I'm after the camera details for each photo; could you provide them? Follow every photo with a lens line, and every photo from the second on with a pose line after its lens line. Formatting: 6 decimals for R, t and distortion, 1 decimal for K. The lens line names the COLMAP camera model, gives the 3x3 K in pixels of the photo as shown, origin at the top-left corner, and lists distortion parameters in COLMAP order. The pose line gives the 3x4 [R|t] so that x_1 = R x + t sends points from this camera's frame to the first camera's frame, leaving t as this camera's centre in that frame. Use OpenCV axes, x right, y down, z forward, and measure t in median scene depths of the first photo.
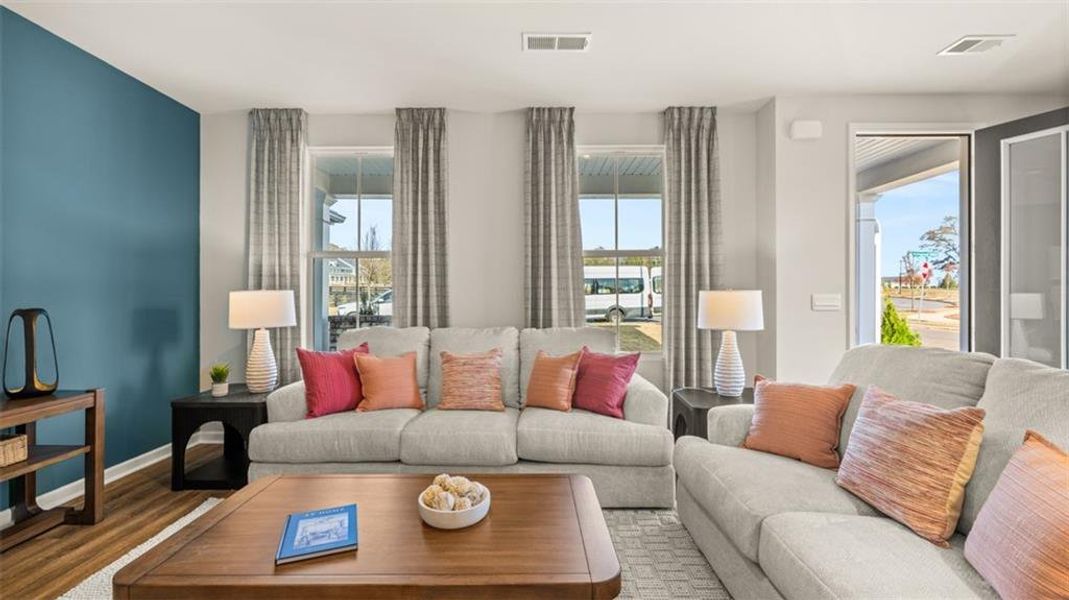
lens RADIAL K [[447.9, 0, 533.1], [0, 447.9, 295.5], [0, 0, 1]] dist [-0.000168, -0.000344]
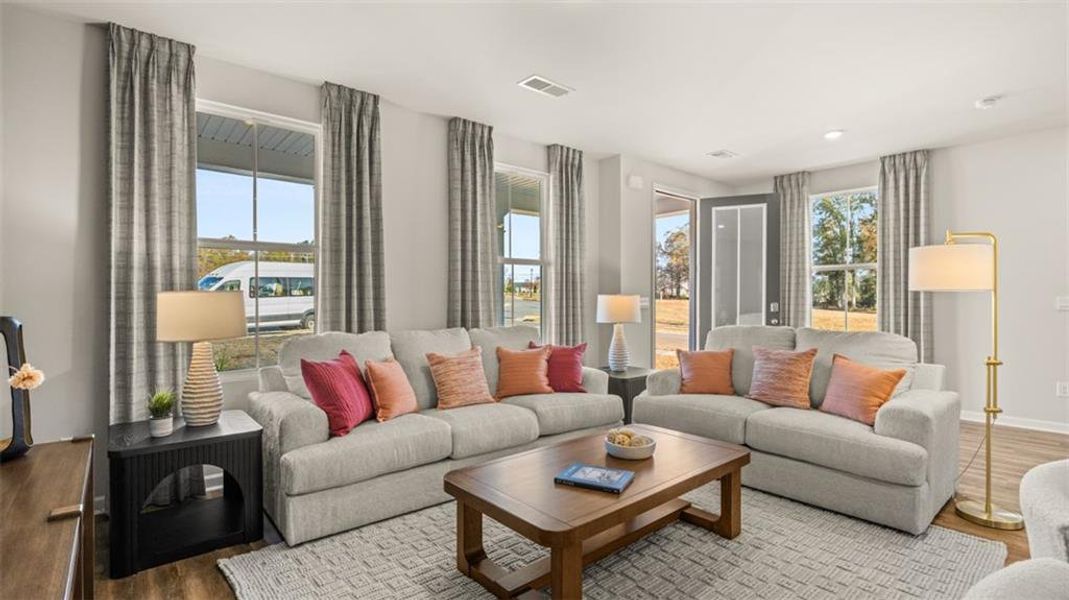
lens RADIAL K [[498.7, 0, 532.8], [0, 498.7, 302.6], [0, 0, 1]] dist [-0.009145, 0.000012]
pose [[0.758997, -0.003337, 0.651086, -0.634478], [-0.002665, 0.999963, 0.008231, 0.001112], [-0.651089, -0.007982, 0.758960, 0.005637]]
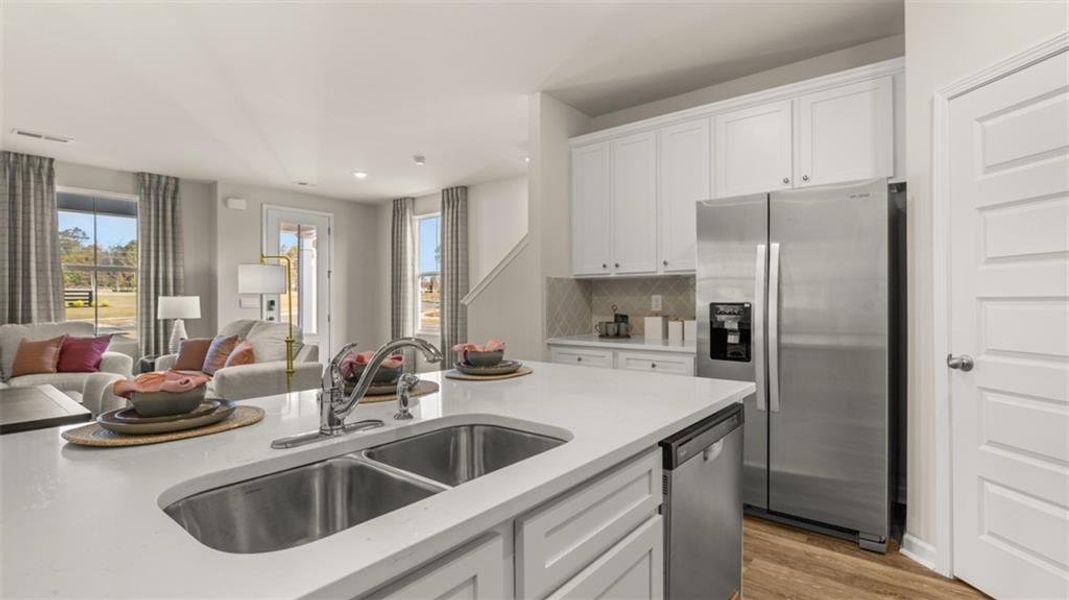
lens RADIAL K [[498.7, 0, 534.0], [0, 498.7, 298.7], [0, 0, 1]] dist [-0.009145, 0.000012]
pose [[0.624843, -0.001077, 0.780750, -0.166381], [0.000239, 0.999999, 0.001189, -0.003028], [-0.780751, -0.000556, 0.624842, -1.047340]]
